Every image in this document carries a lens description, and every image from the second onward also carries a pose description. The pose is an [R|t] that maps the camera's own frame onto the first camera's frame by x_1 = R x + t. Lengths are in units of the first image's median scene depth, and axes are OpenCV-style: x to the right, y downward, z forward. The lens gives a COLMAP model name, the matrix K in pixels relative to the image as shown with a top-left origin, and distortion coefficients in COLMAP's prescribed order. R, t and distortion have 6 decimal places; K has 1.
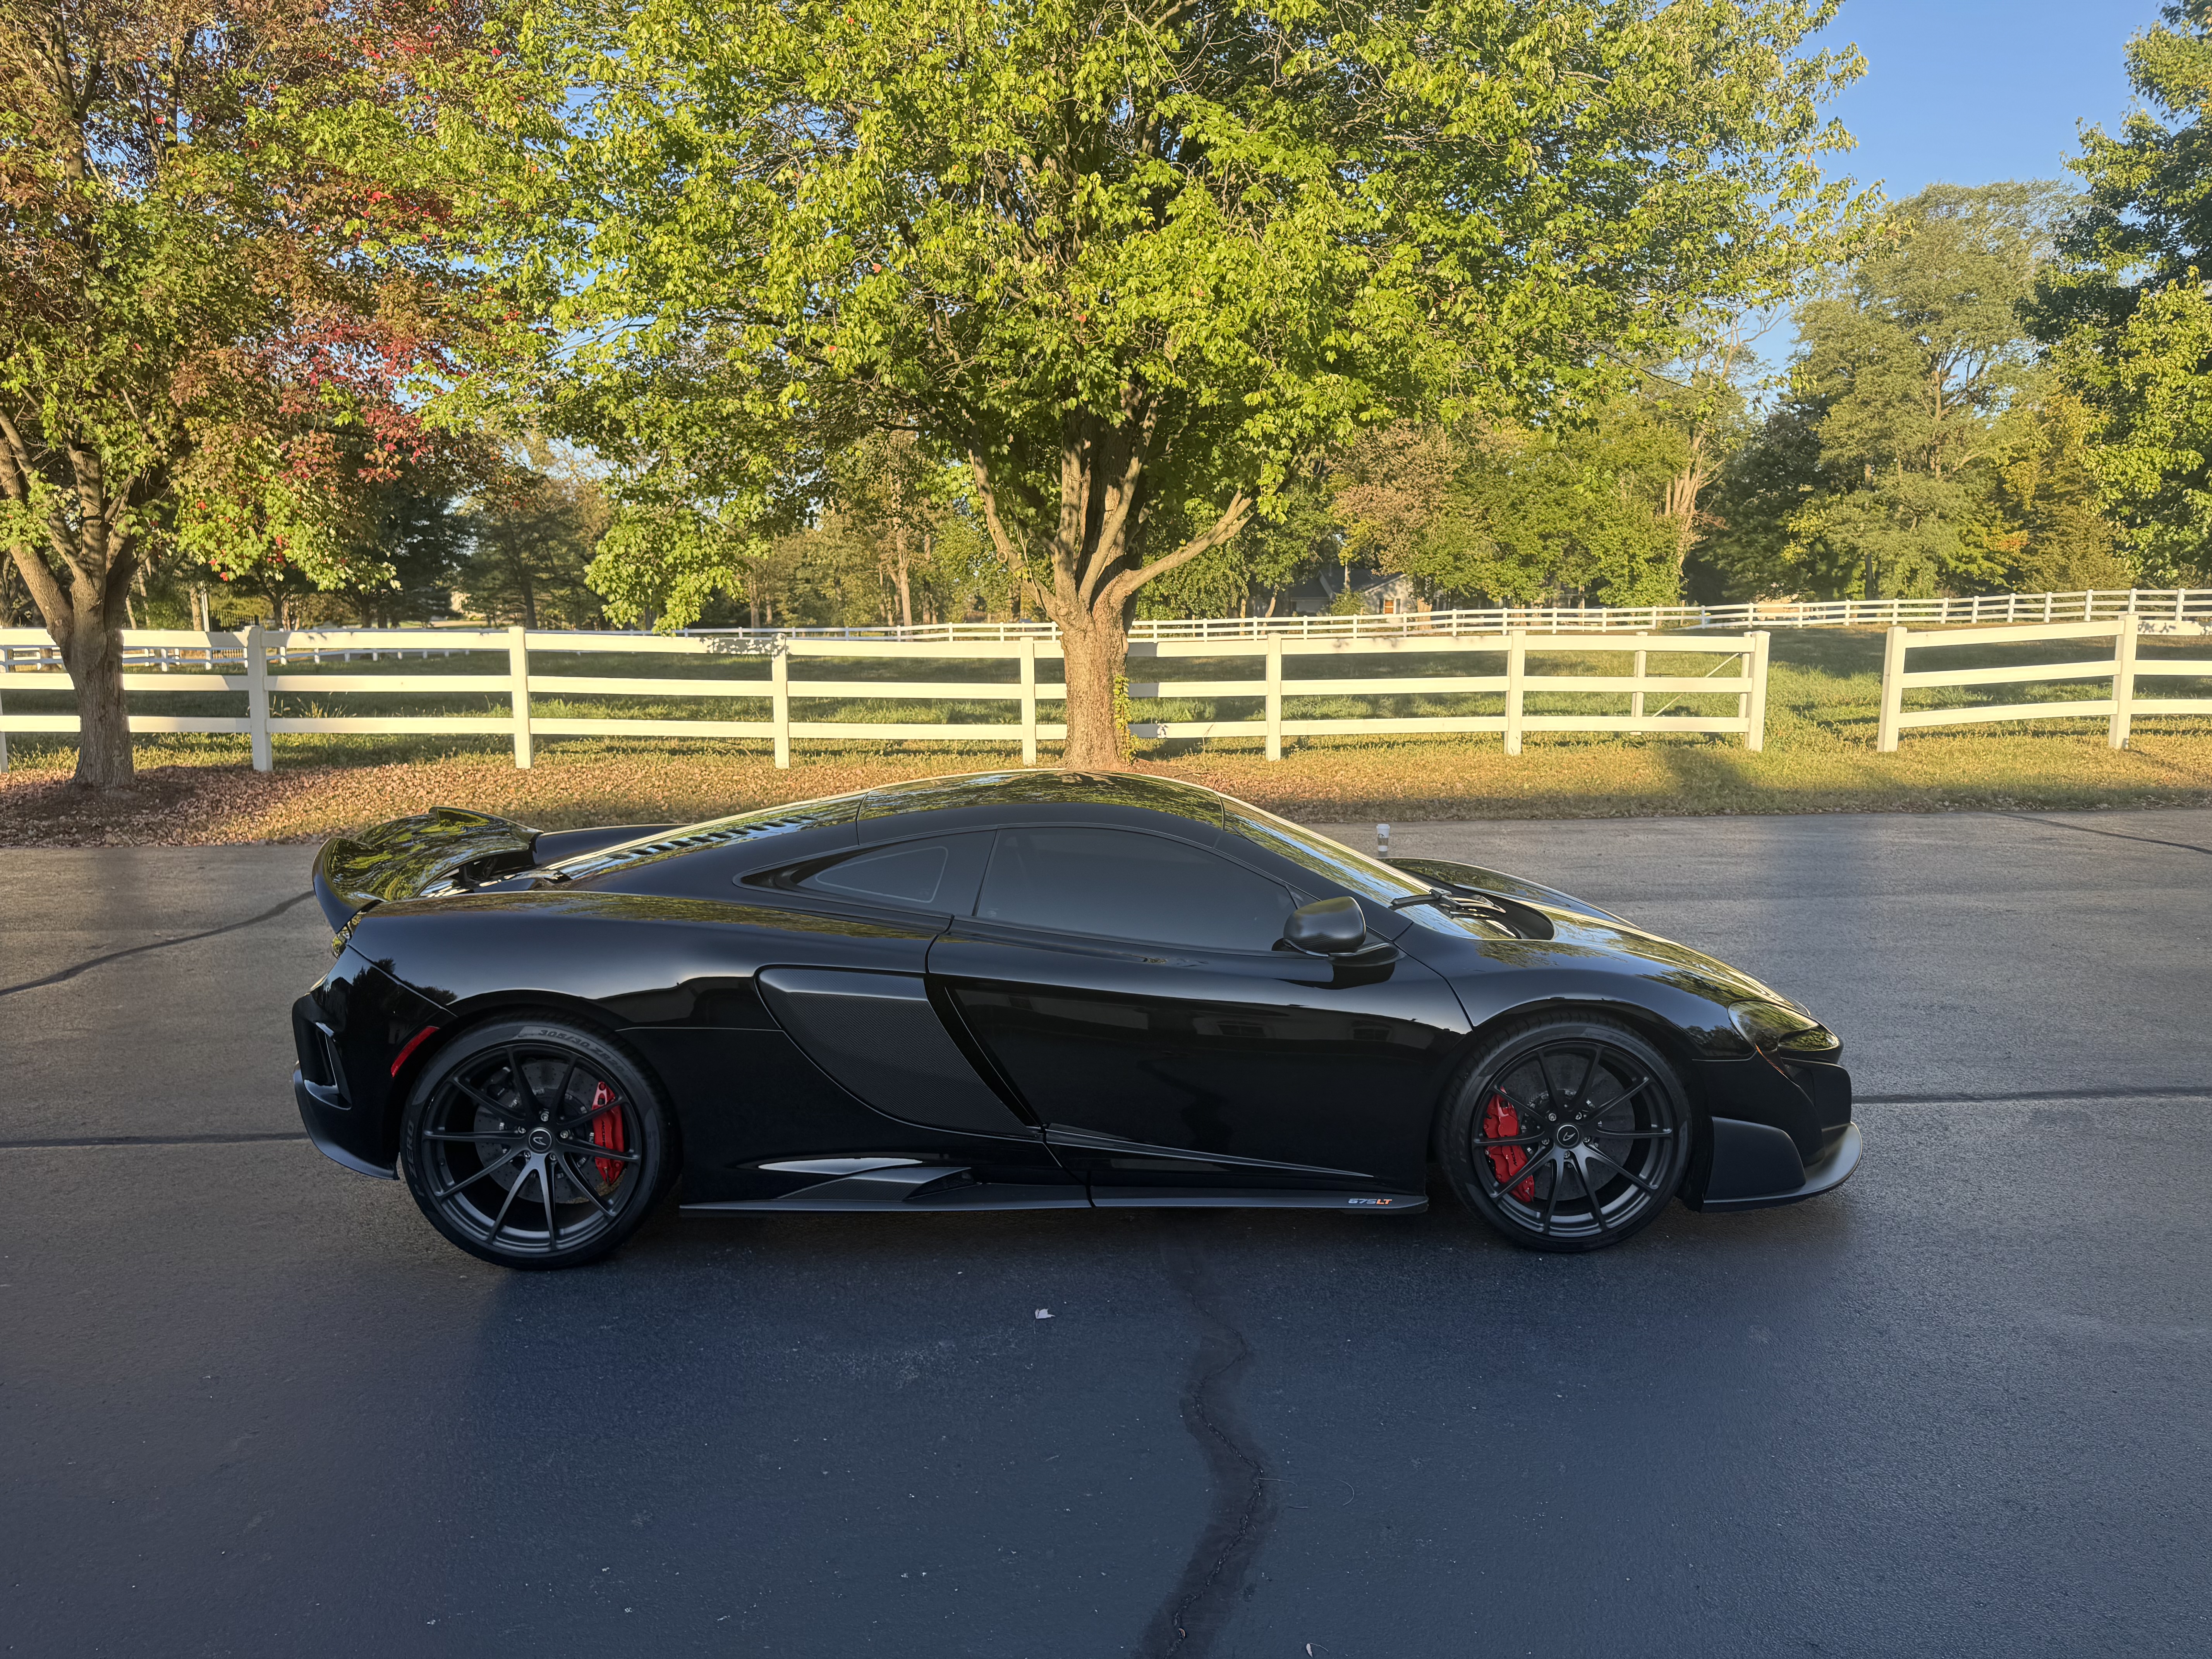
lens RADIAL K [[1562.4, 0, 1111.9], [0, 1562.4, 836.2], [0, 0, 1]] dist [0.052015, -0.039434]
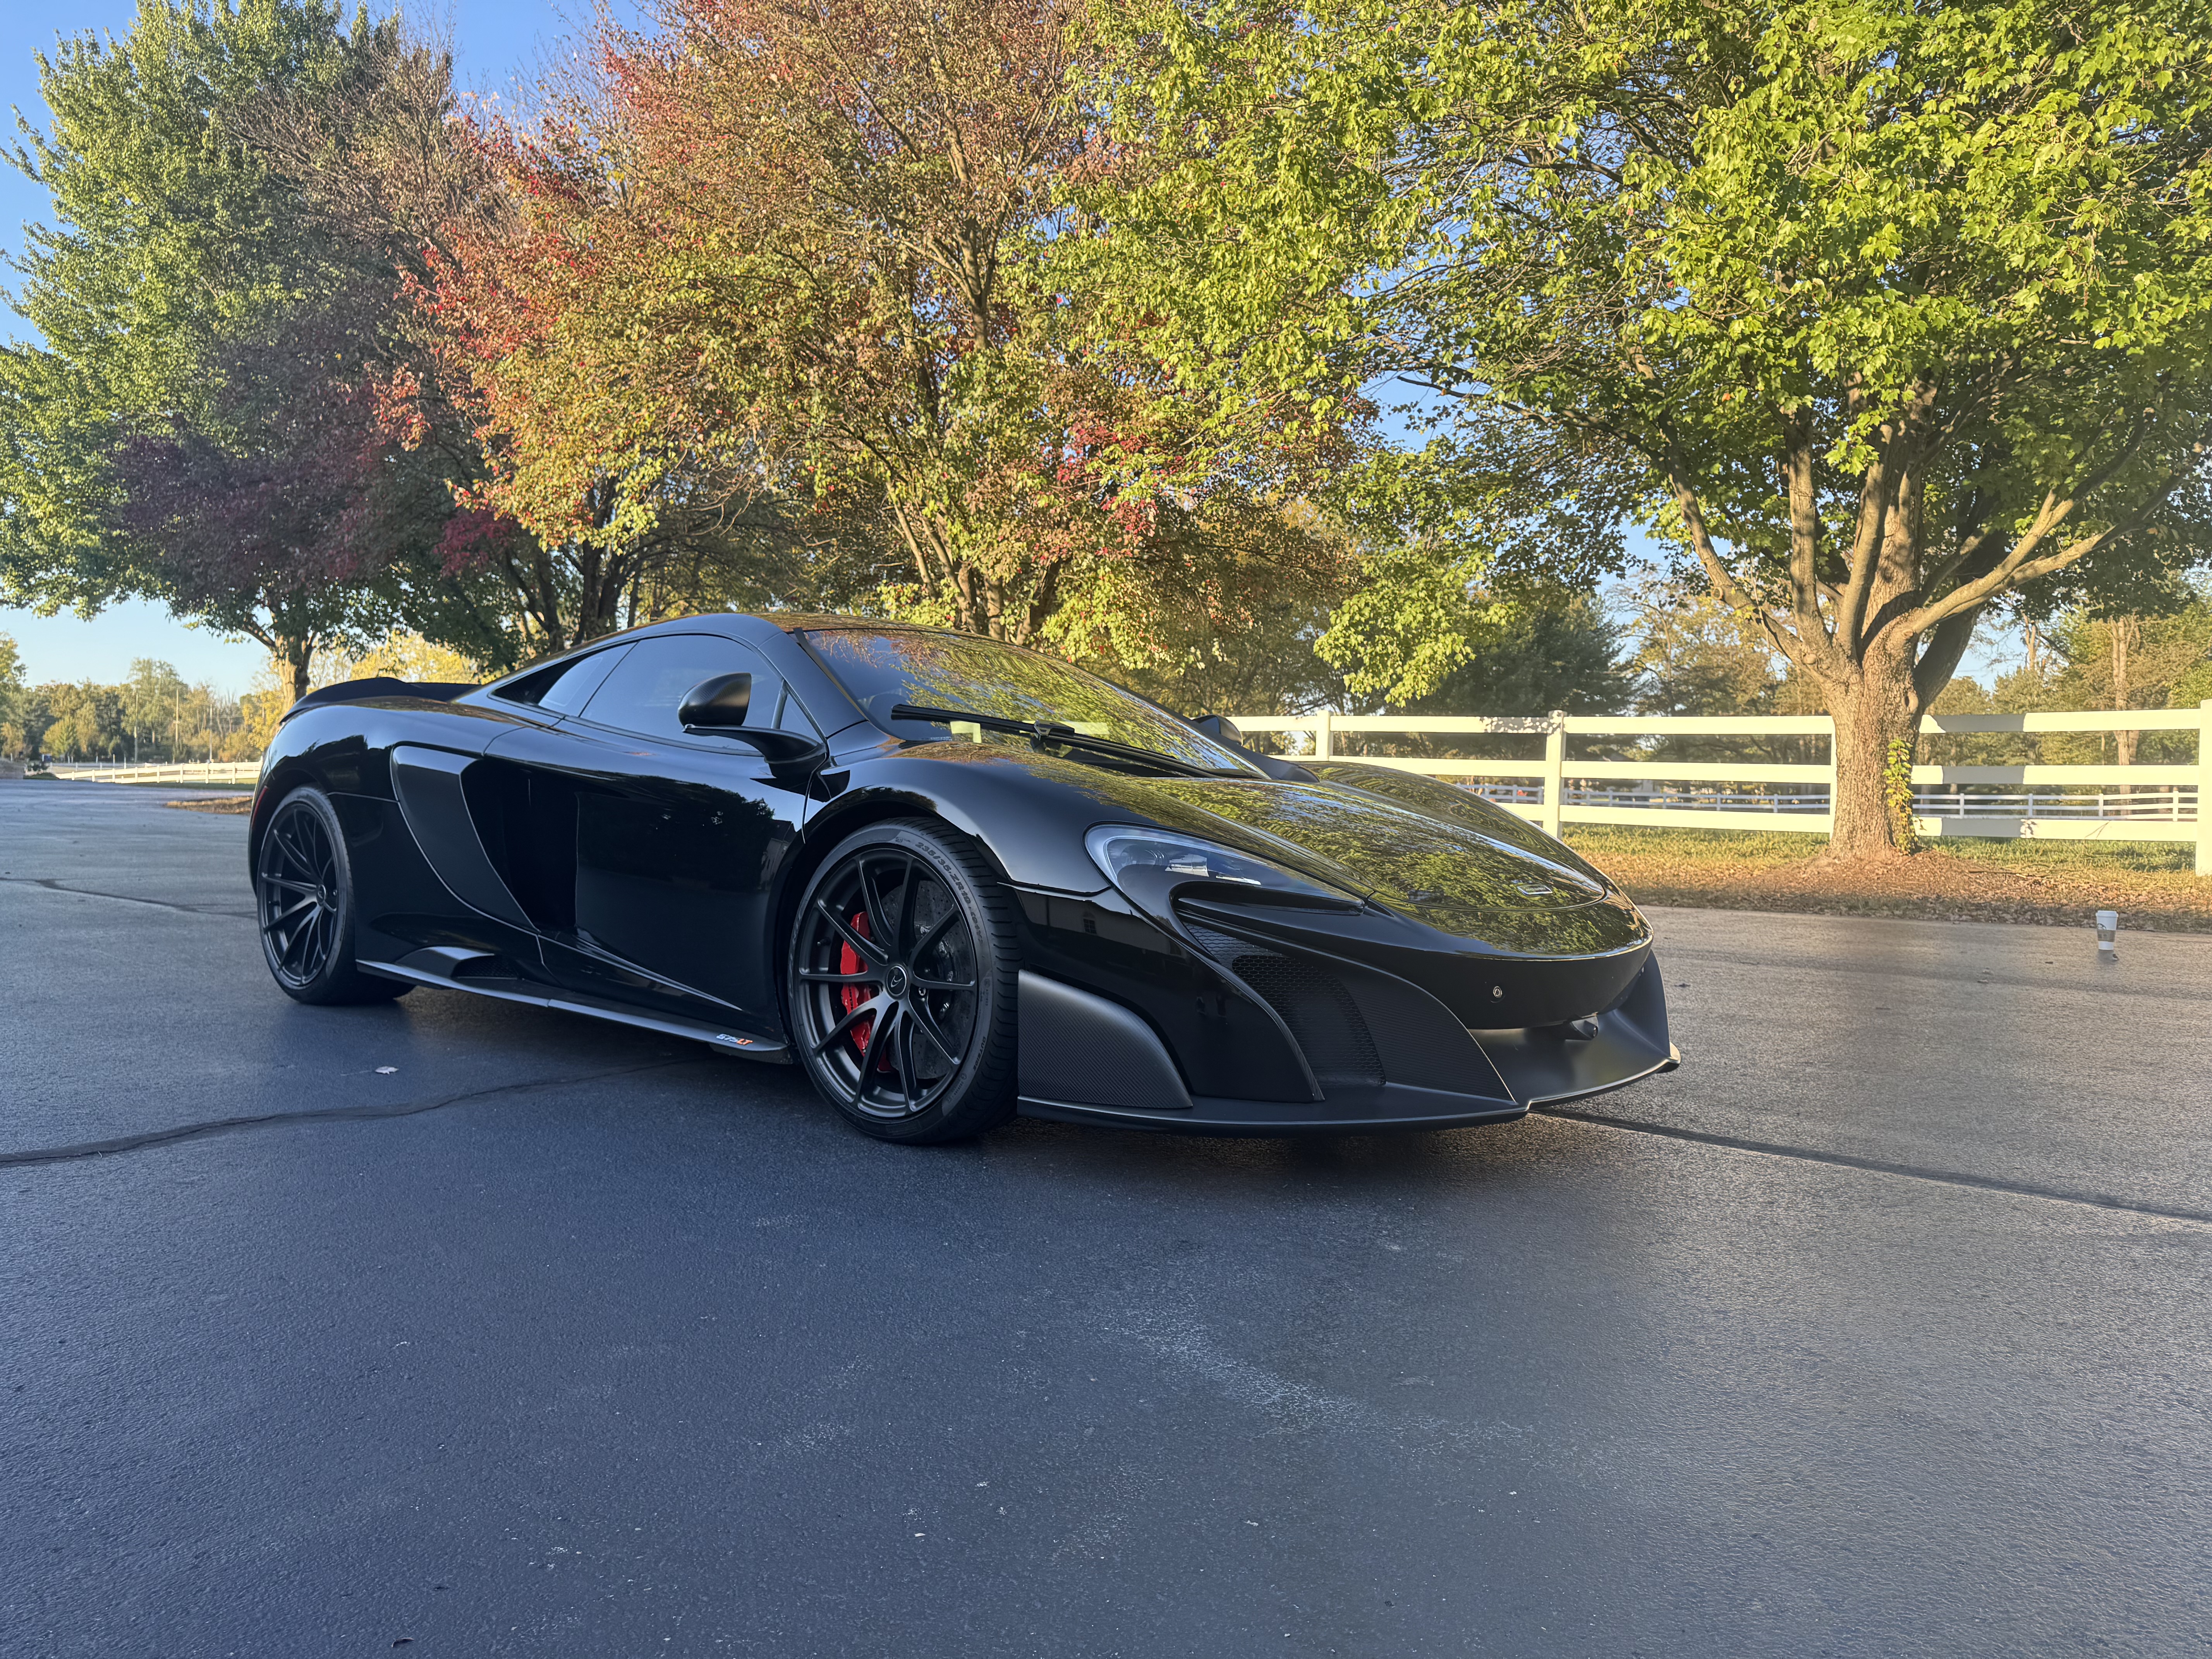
lens RADIAL K [[1558.5, 0, 1111.6], [0, 1558.5, 833.8], [0, 0, 1]] dist [0.081881, -0.115455]
pose [[0.730693, 0.033018, -0.681907, 0.264259], [-0.114229, 0.990662, -0.074433, 0.049872], [0.673082, 0.132281, 0.727641, 0.156817]]
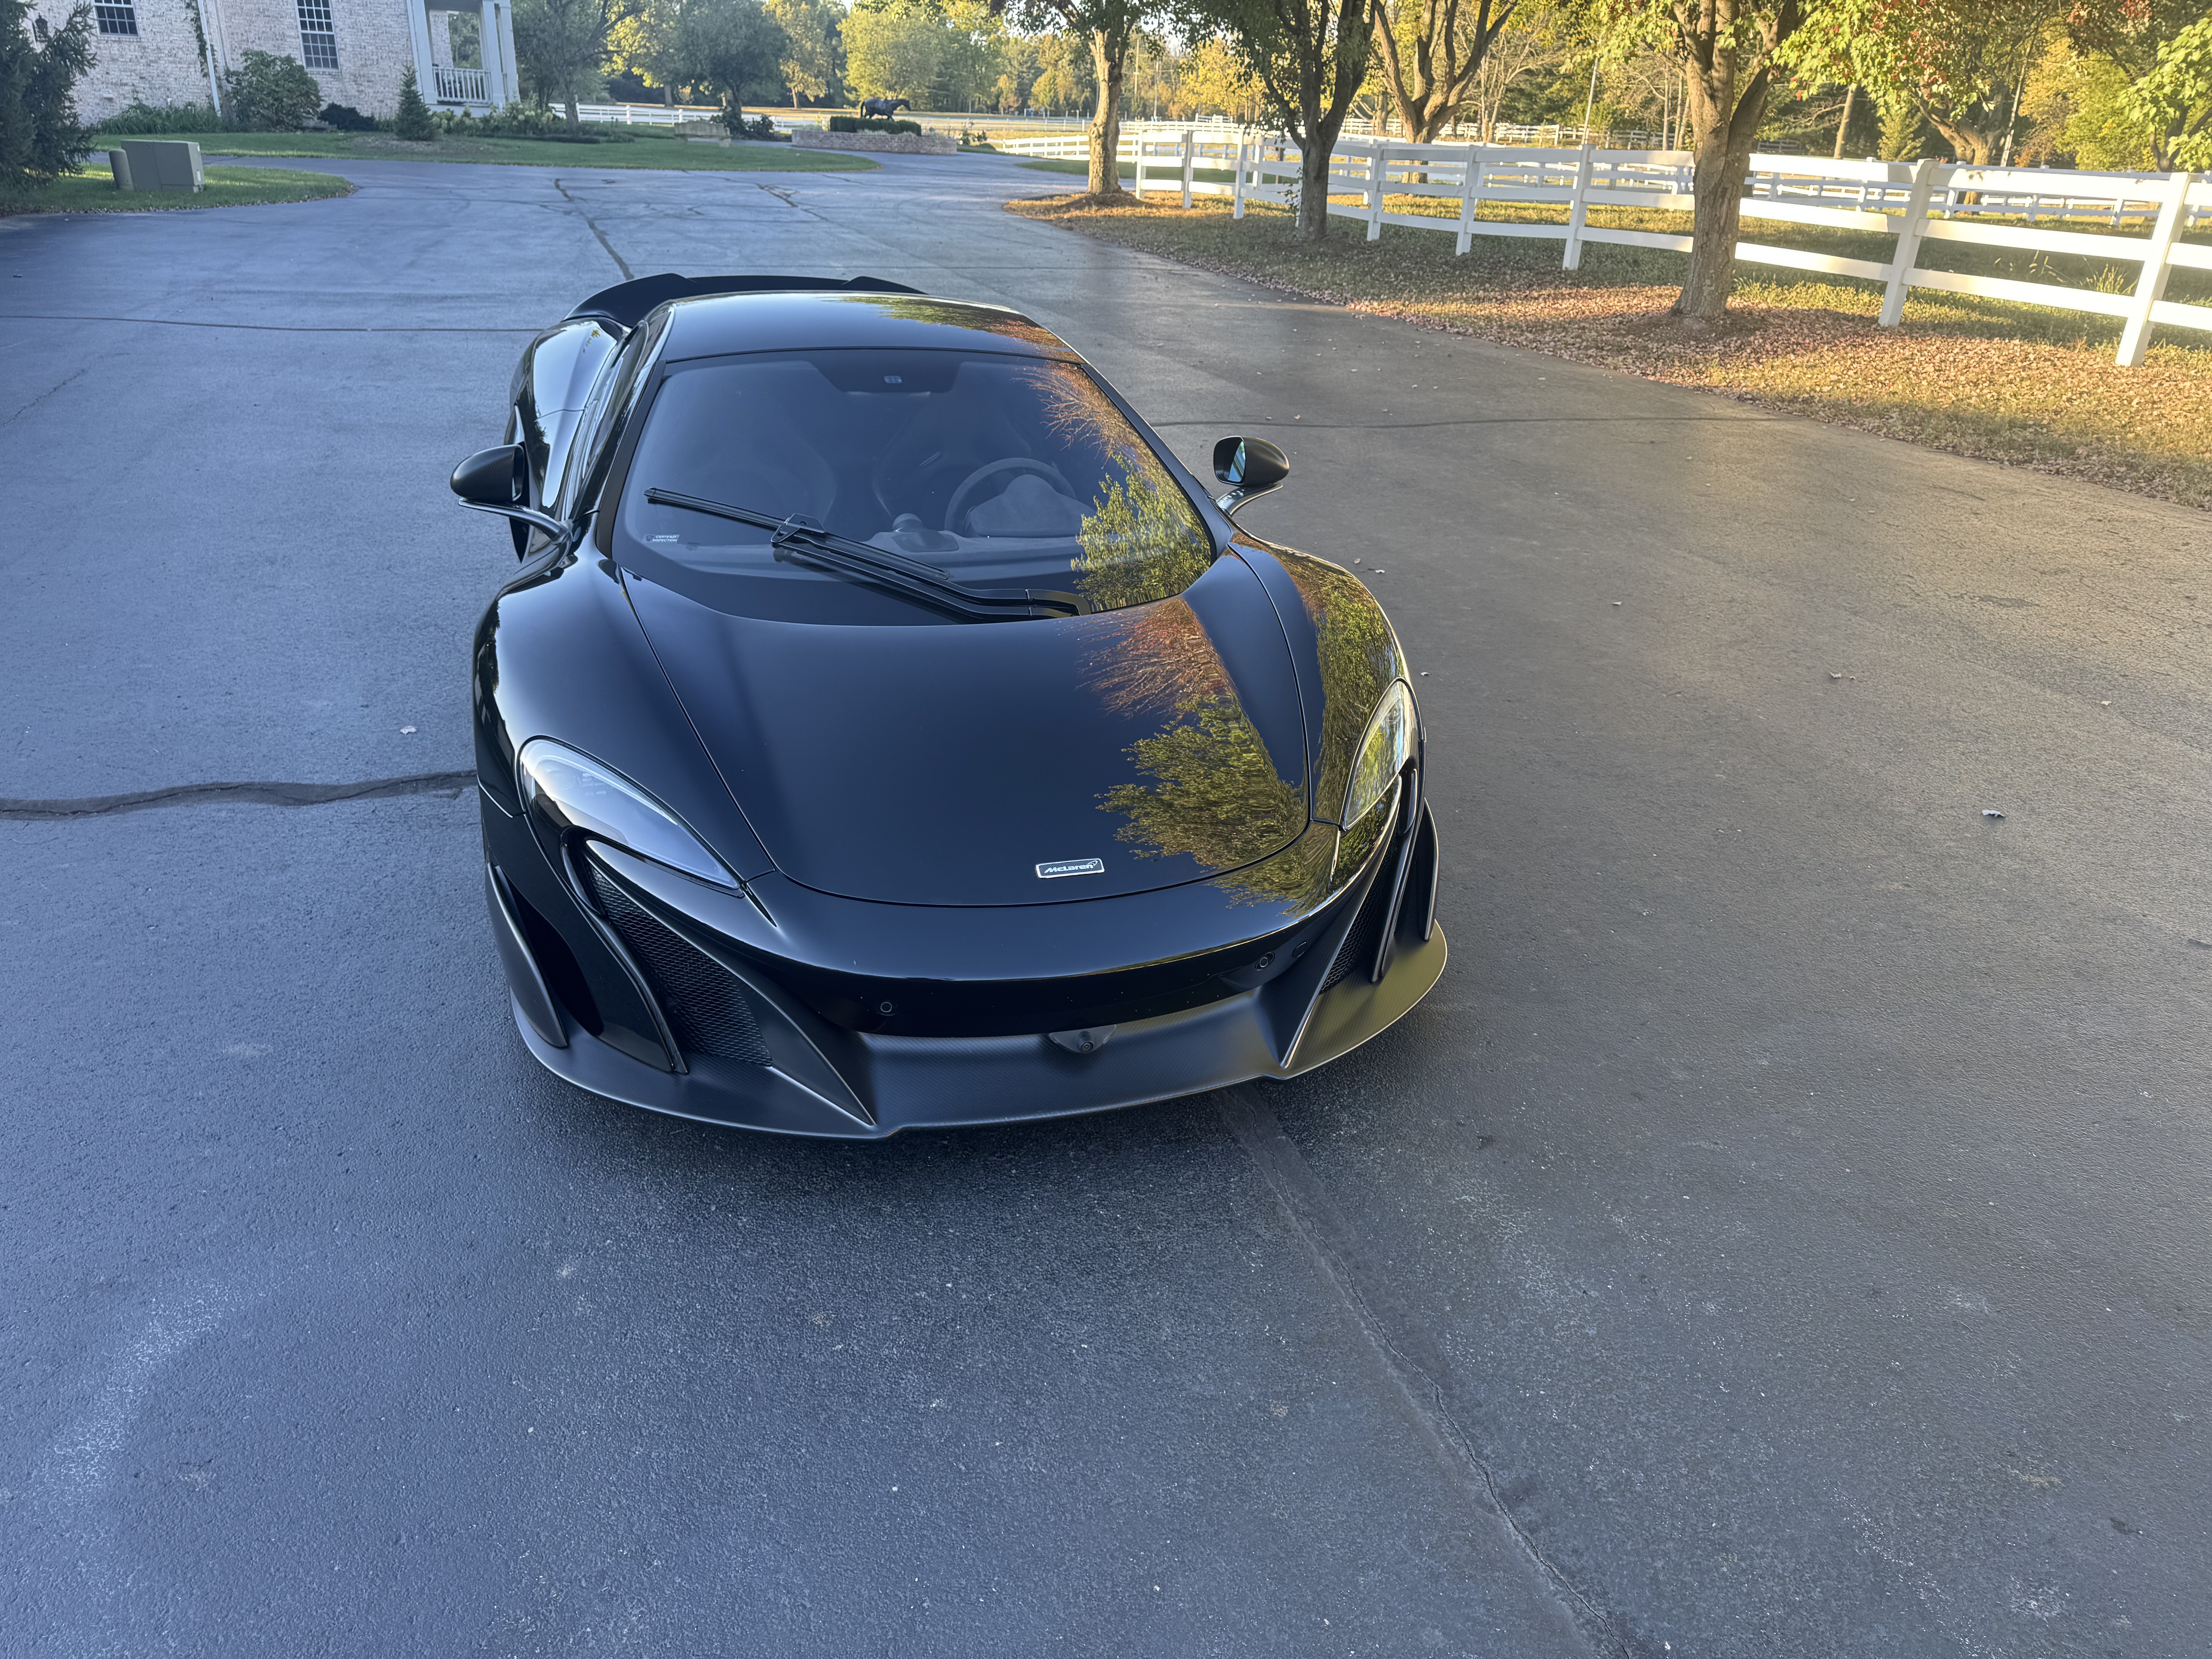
lens RADIAL K [[1575.7, 0, 1091.9], [0, 1575.7, 832.9], [0, 0, 1]] dist [0.017524, -0.020277]
pose [[0.246594, 0.408043, -0.879029, 0.321421], [-0.168856, 0.911256, 0.375634, -0.043712], [0.954295, 0.055800, 0.293610, 0.318686]]
